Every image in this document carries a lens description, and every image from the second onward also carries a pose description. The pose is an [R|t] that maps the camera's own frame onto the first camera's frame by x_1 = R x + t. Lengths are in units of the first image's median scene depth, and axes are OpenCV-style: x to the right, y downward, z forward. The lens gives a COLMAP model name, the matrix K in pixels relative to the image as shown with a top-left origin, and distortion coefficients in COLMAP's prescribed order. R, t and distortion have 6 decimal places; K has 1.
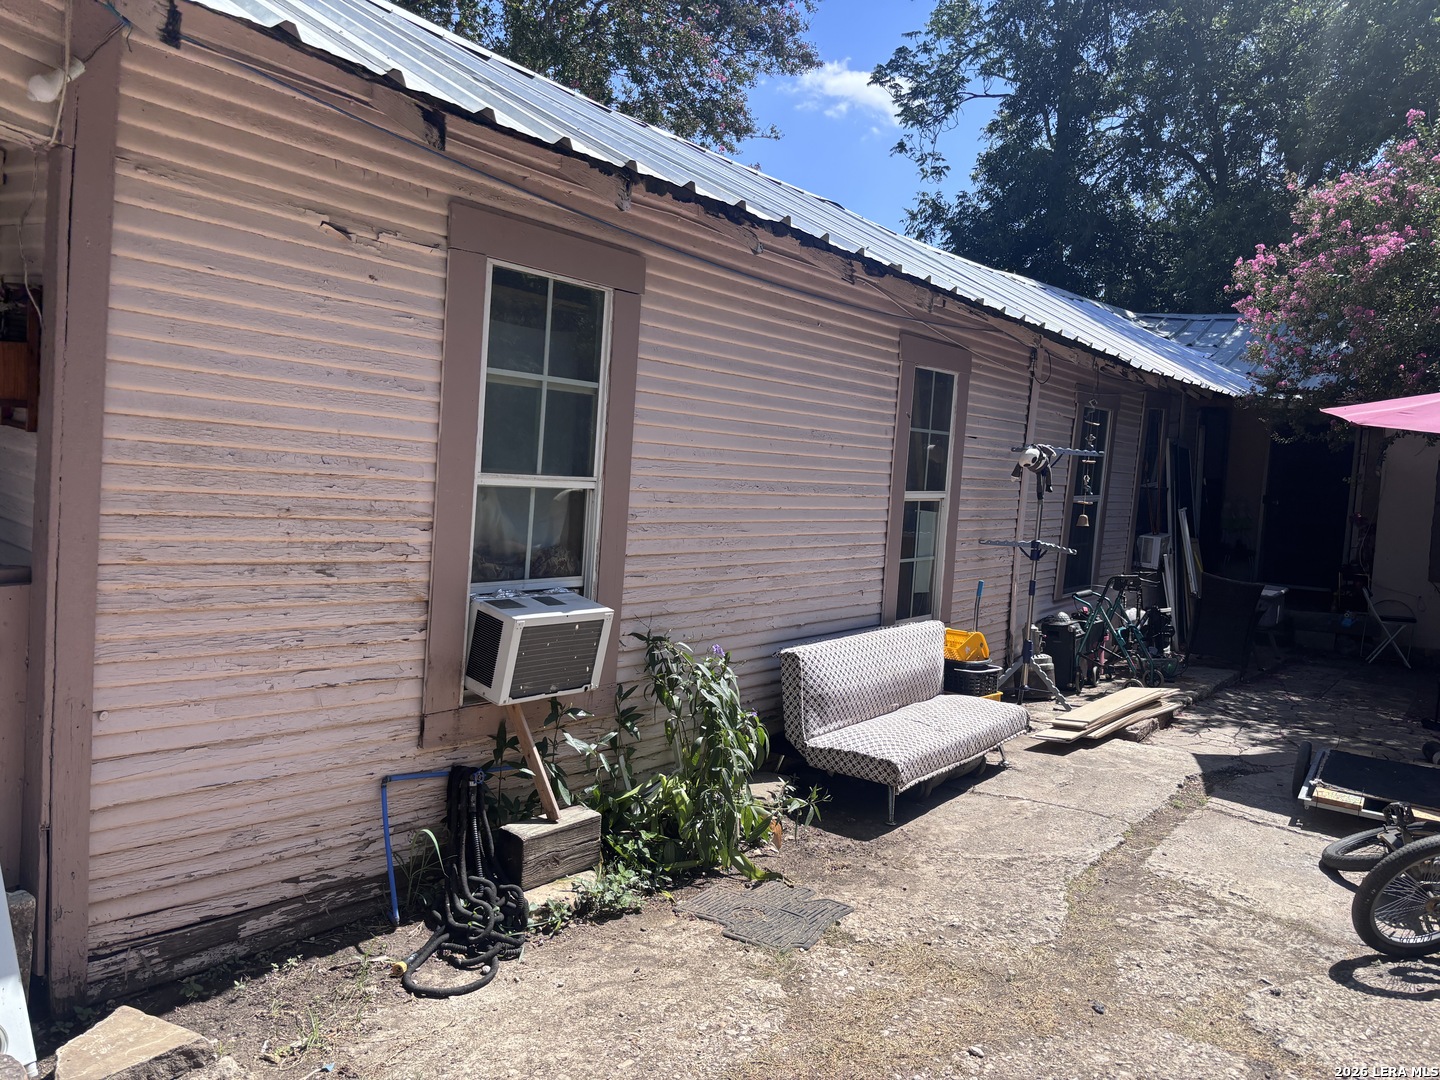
lens RADIAL K [[1080.4, 0, 727.2], [0, 1080.4, 546.1], [0, 0, 1]] dist [0.028026, -0.030412]
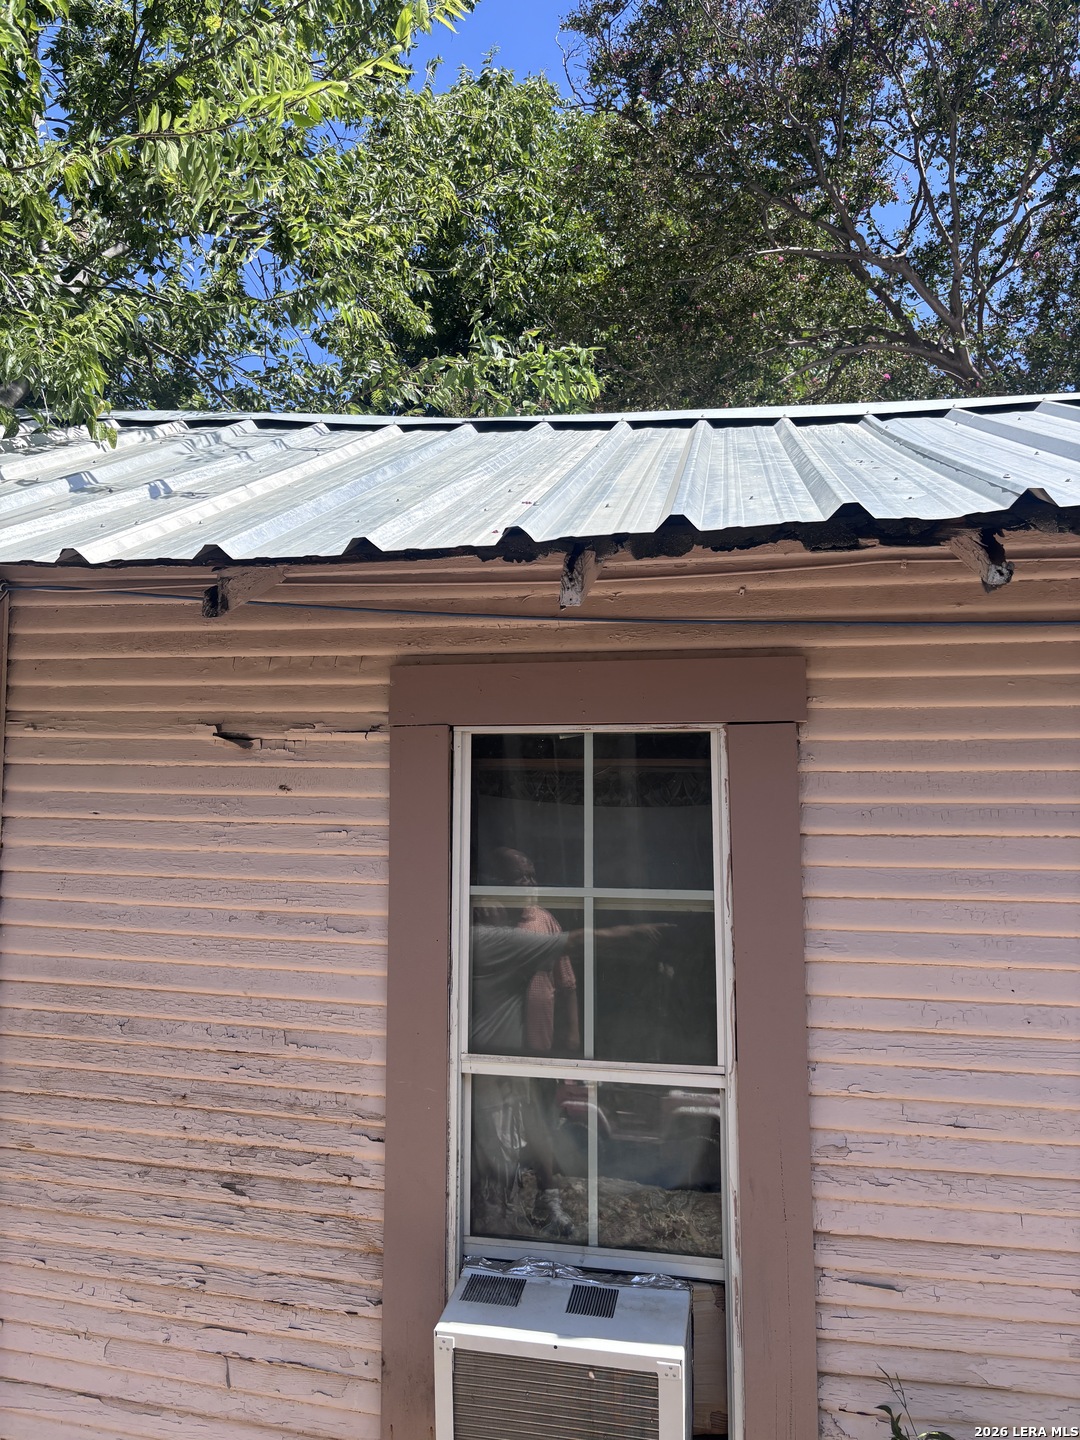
lens RADIAL K [[1080.4, 0, 540.7], [0, 1080.4, 709.8], [0, 0, 1]] dist [0.028026, -0.030412]
pose [[0.434103, -0.184463, -0.881776, 0.438753], [-0.055058, 0.971549, -0.230349, -0.134916], [0.899179, 0.148544, 0.411596, 0.840565]]
